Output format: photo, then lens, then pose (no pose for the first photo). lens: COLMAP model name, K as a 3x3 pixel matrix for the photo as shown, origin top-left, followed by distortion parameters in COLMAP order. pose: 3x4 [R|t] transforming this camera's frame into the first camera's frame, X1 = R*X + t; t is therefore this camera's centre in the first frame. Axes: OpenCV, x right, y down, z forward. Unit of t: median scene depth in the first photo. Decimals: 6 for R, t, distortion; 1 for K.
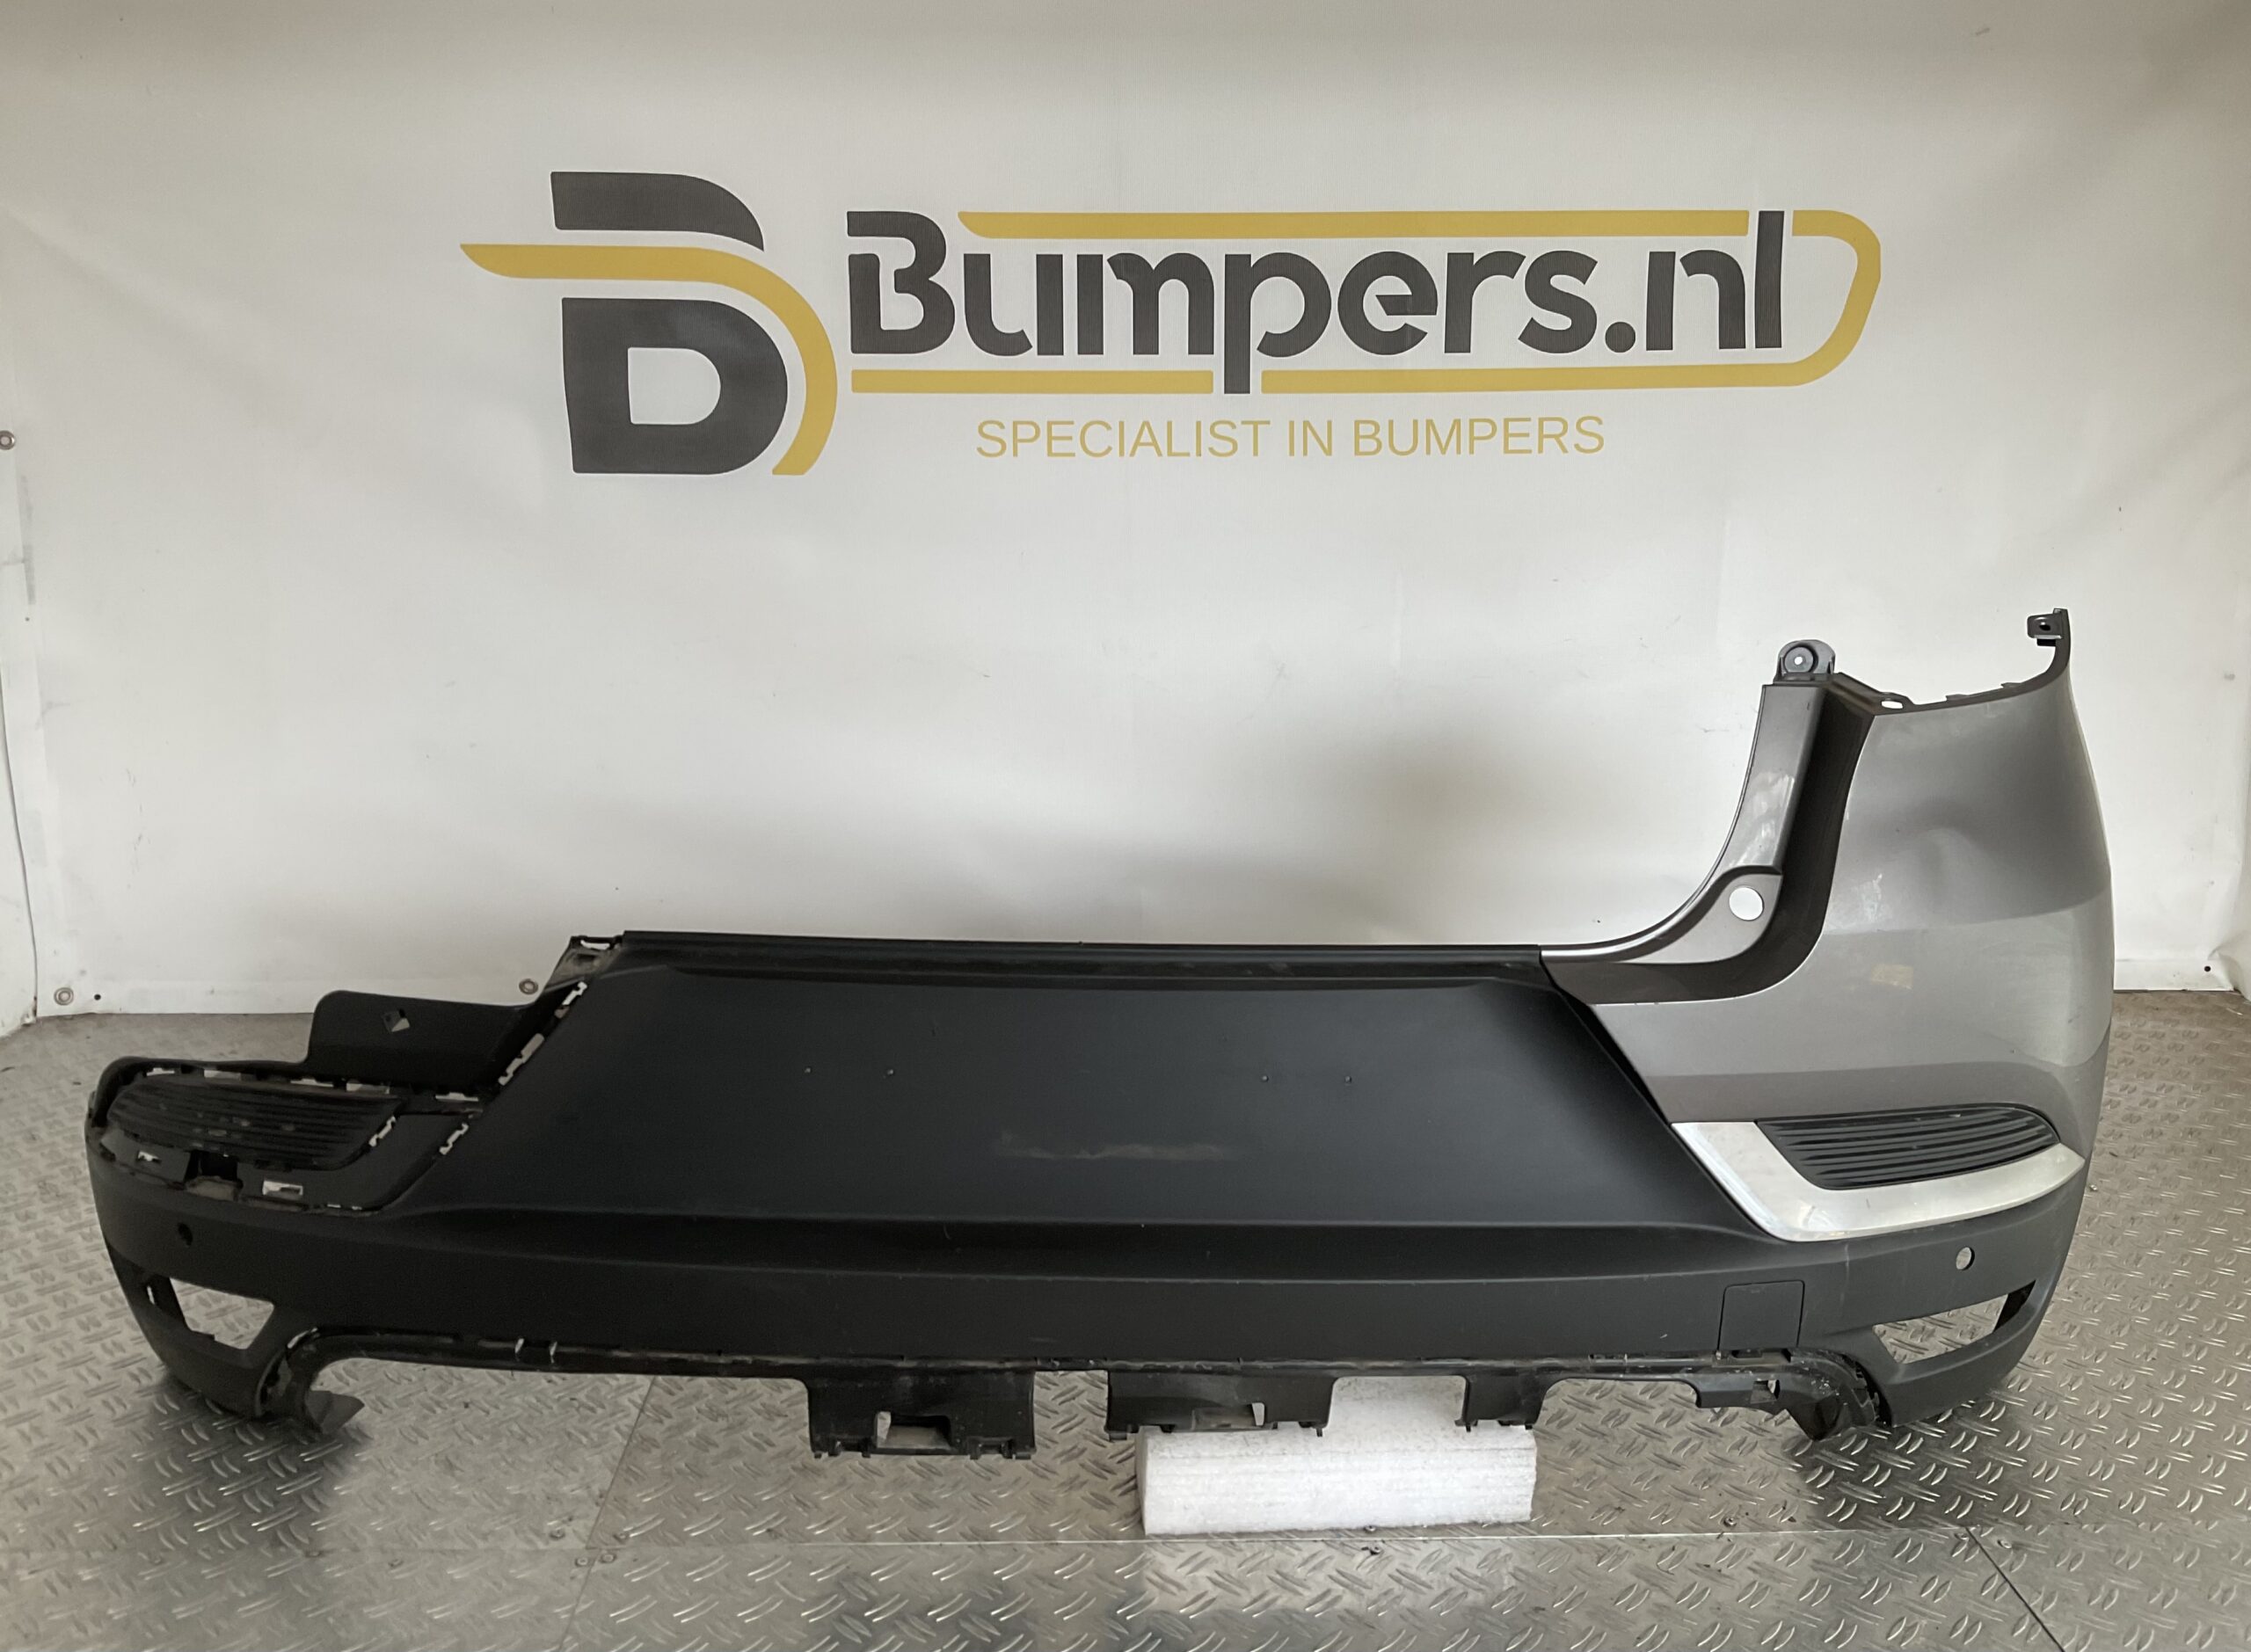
lens RADIAL K [[1935.1, 0, 971.3], [0, 1935.1, 823.6], [0, 0, 1]] dist [0.013241, 0.004544]
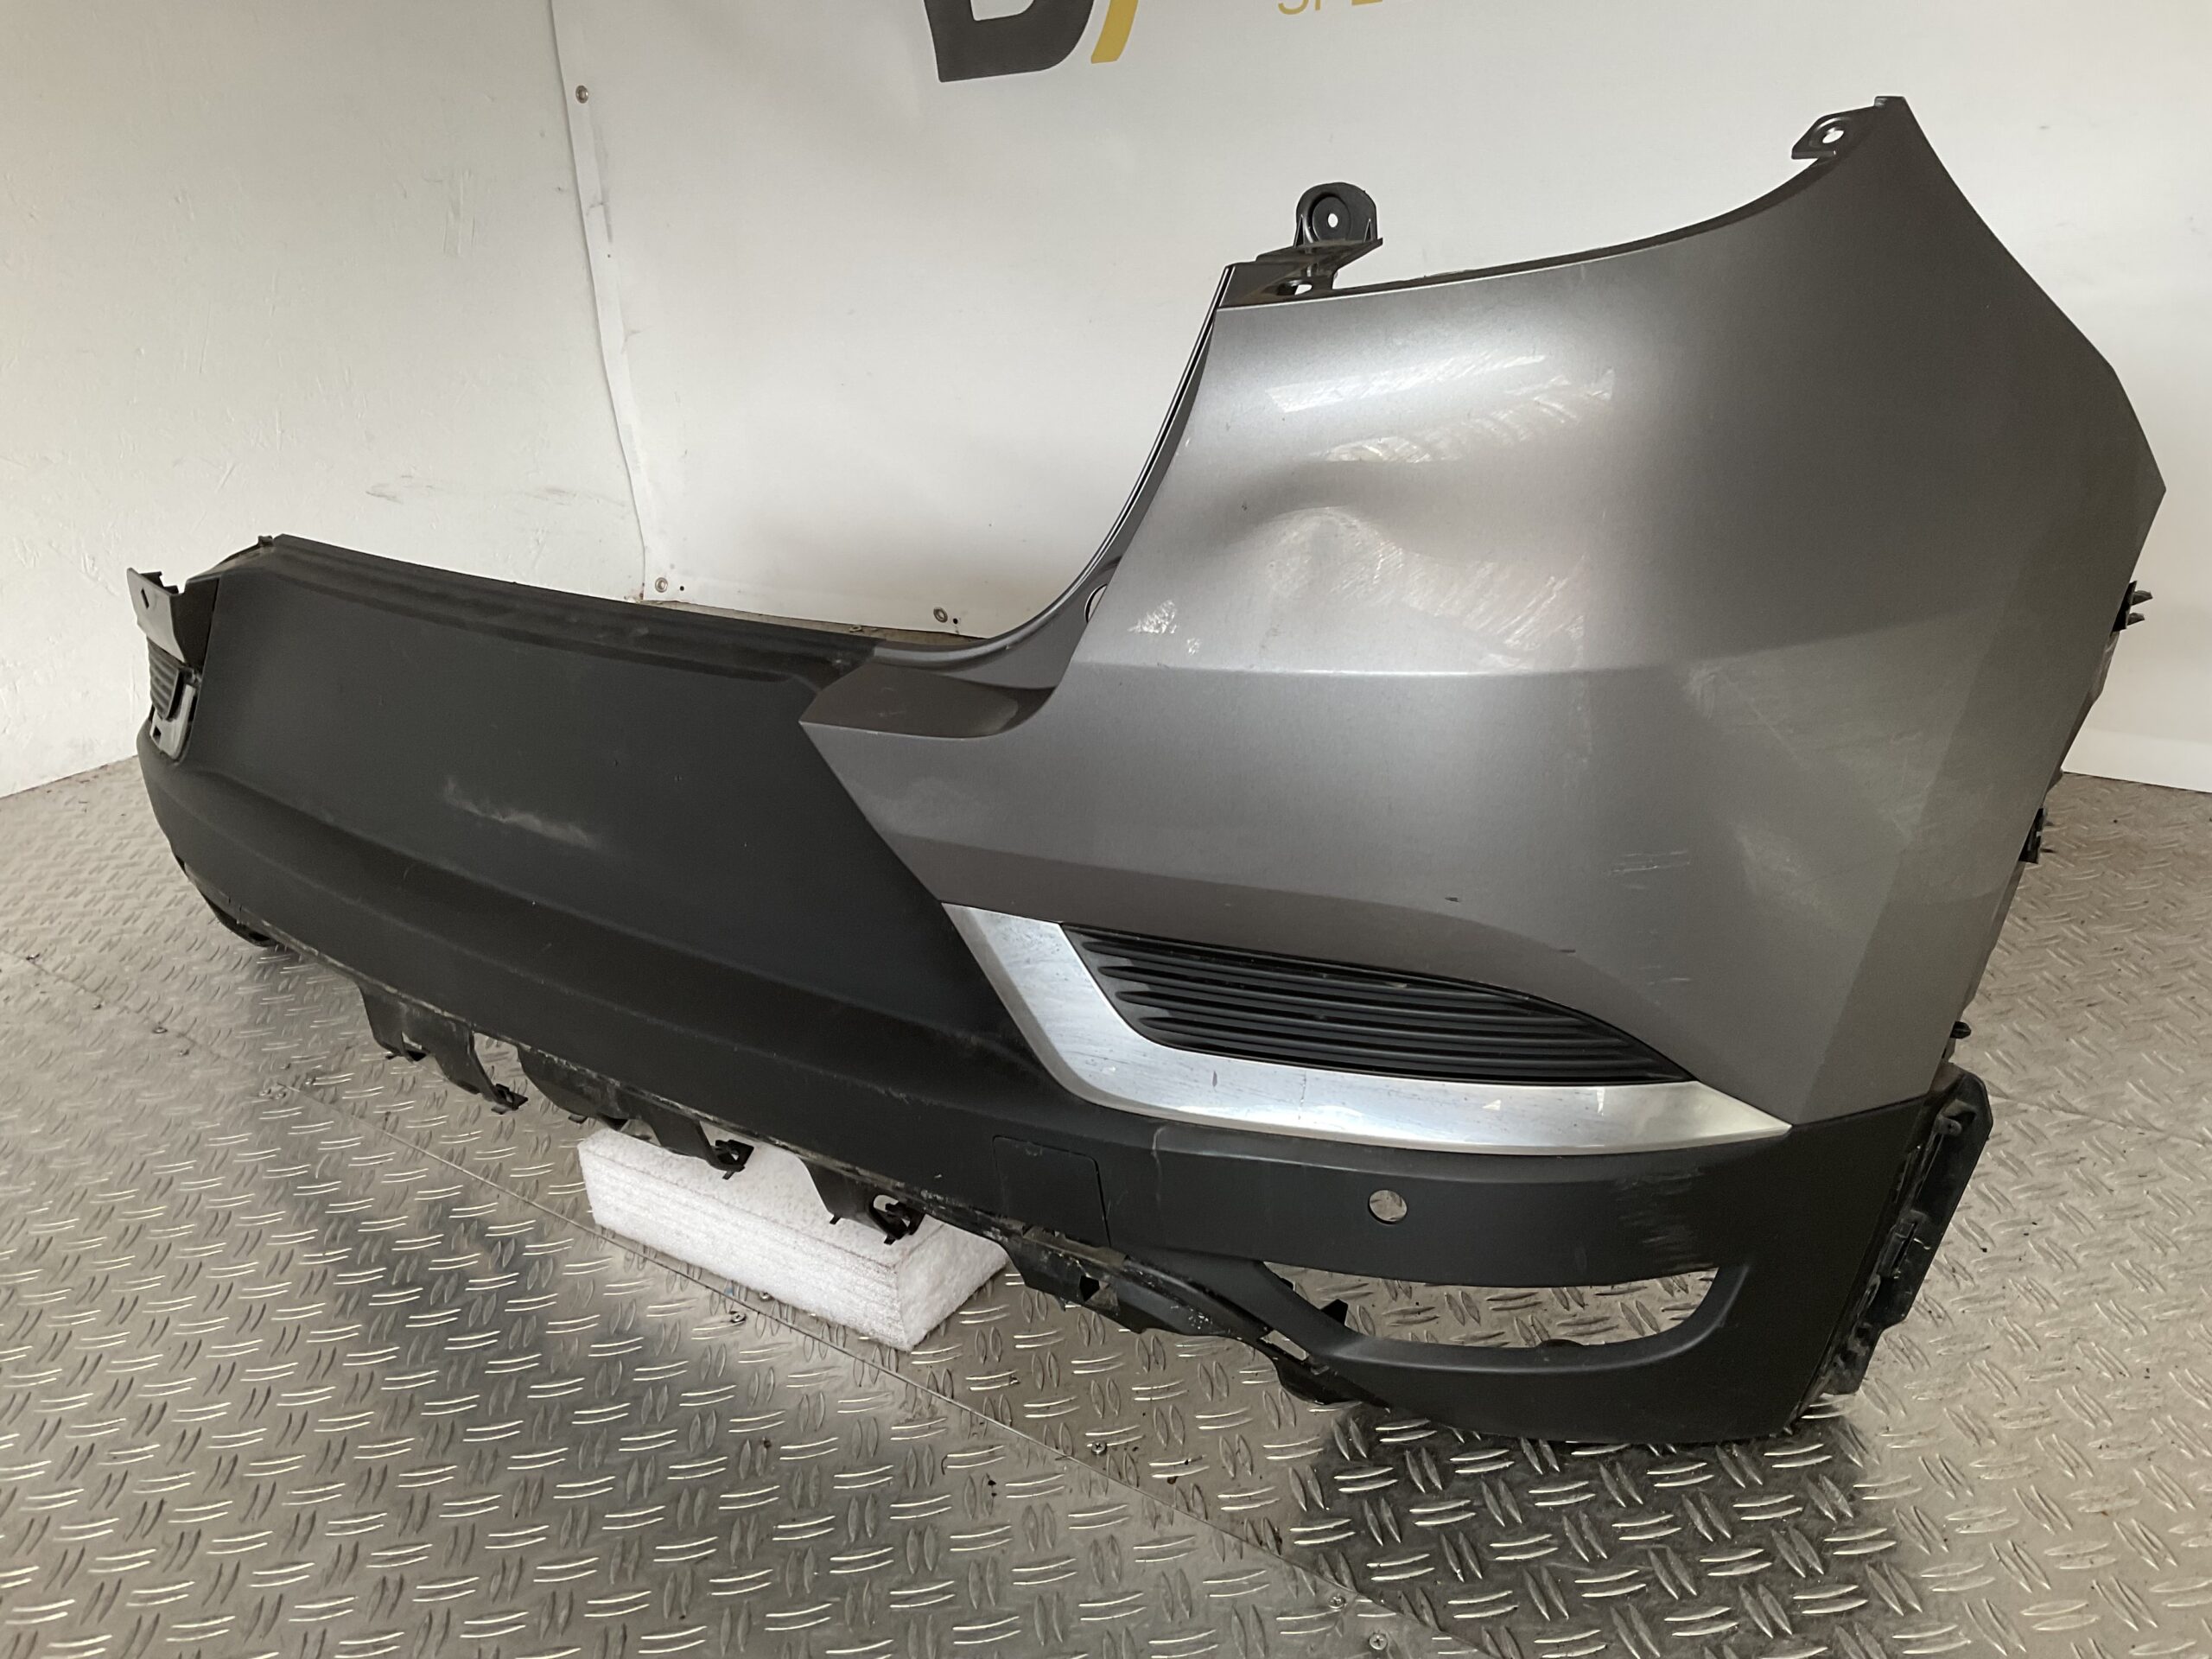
lens RADIAL K [[1855.5, 0, 1106.0], [0, 1855.5, 829.5], [0, 0, 1]] dist [0.006219, -0.001245]
pose [[0.765629, 0.165067, -0.621744, 0.736854], [-0.044174, 0.977727, 0.205180, -0.015760], [0.641764, -0.129626, 0.755868, 0.455570]]
